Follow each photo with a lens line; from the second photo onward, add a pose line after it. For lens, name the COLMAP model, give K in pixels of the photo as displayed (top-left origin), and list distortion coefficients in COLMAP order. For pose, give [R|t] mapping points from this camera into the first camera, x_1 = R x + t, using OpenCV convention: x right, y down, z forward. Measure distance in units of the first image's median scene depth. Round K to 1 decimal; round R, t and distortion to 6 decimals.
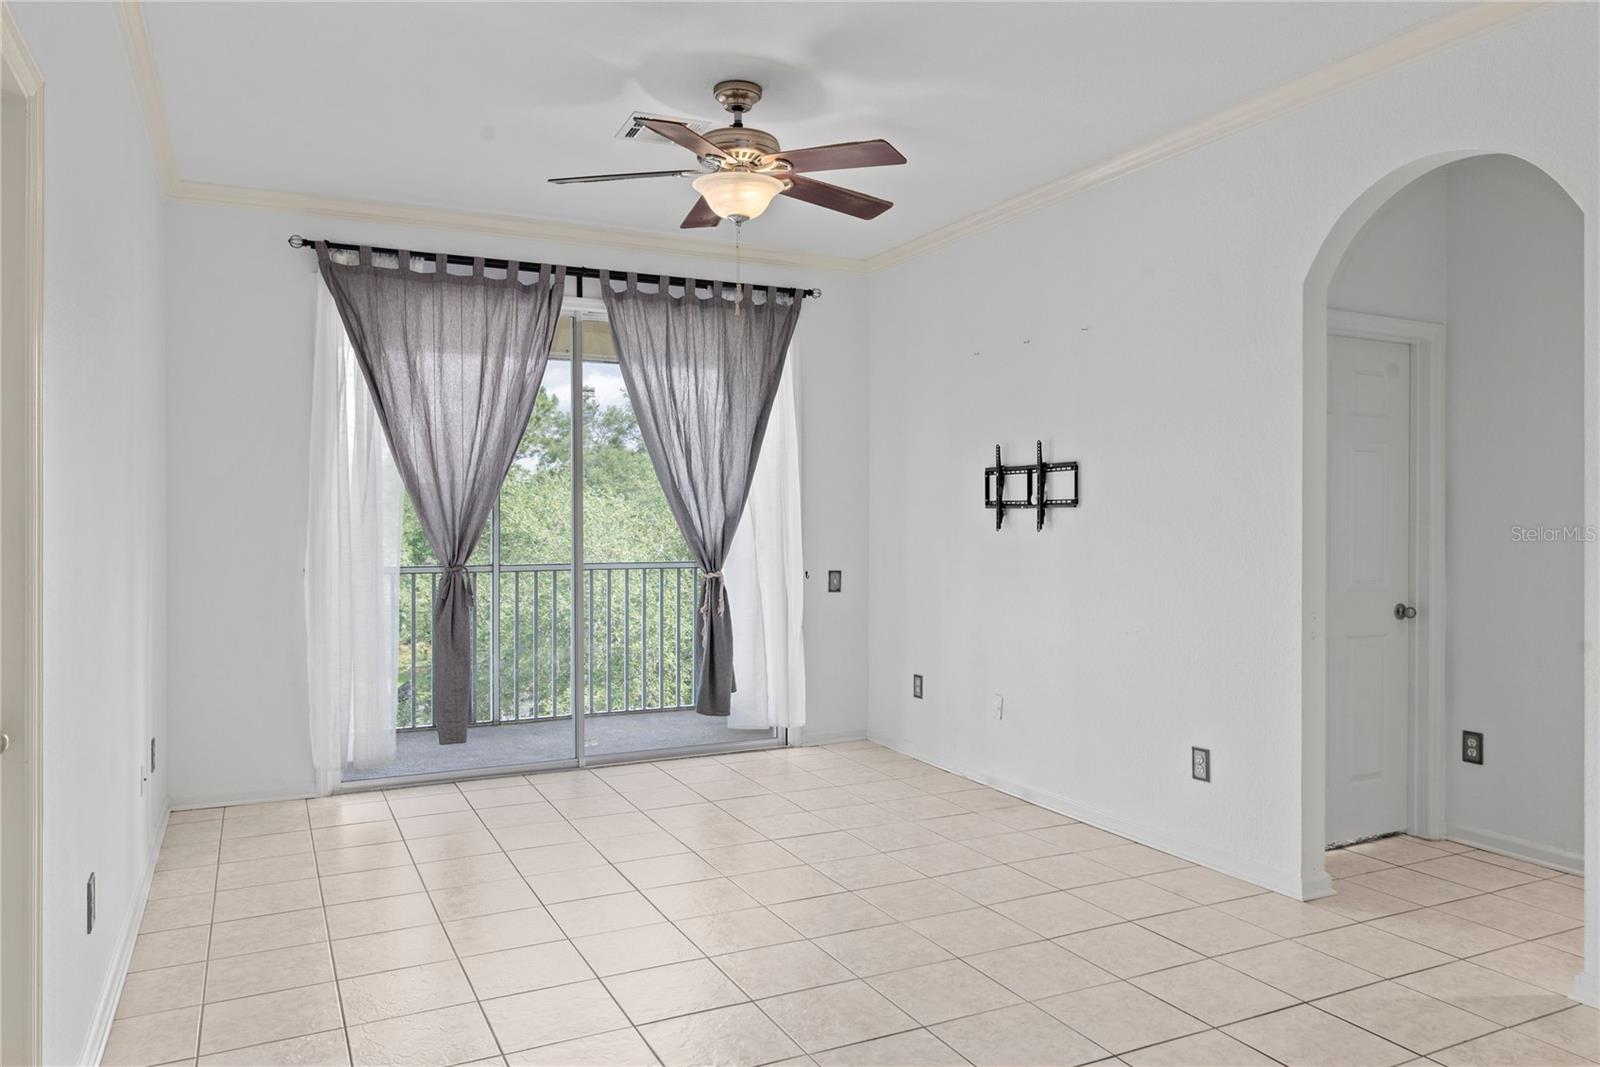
lens RADIAL K [[1110.5, 0, 801.4], [0, 1110.5, 514.5], [0, 0, 1]] dist [0.004635, 0.000430]
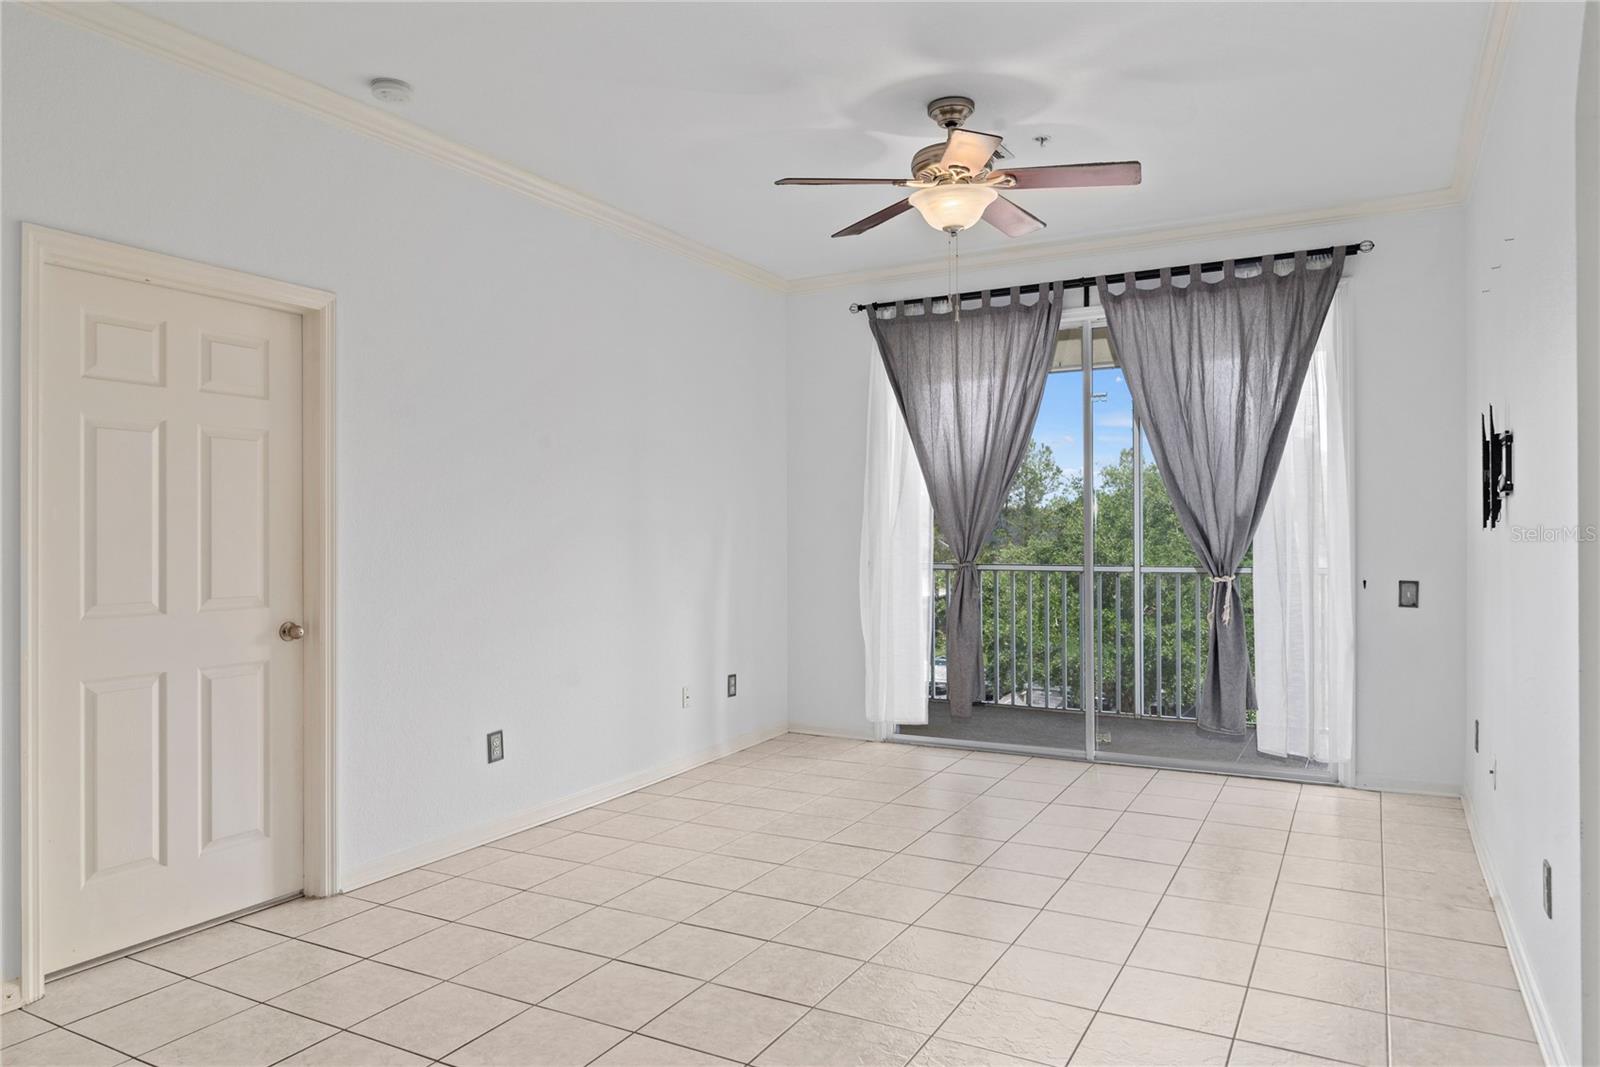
lens RADIAL K [[1052.8, 0, 800.0], [0, 1052.8, 533.5], [0, 0, 1]] dist [0.002091, 0.000433]
pose [[0.577181, 0.000130, -0.816616, 0.461498], [0.014578, 0.999839, 0.010464, 0.001633], [0.816486, -0.017944, 0.577087, 0.218868]]
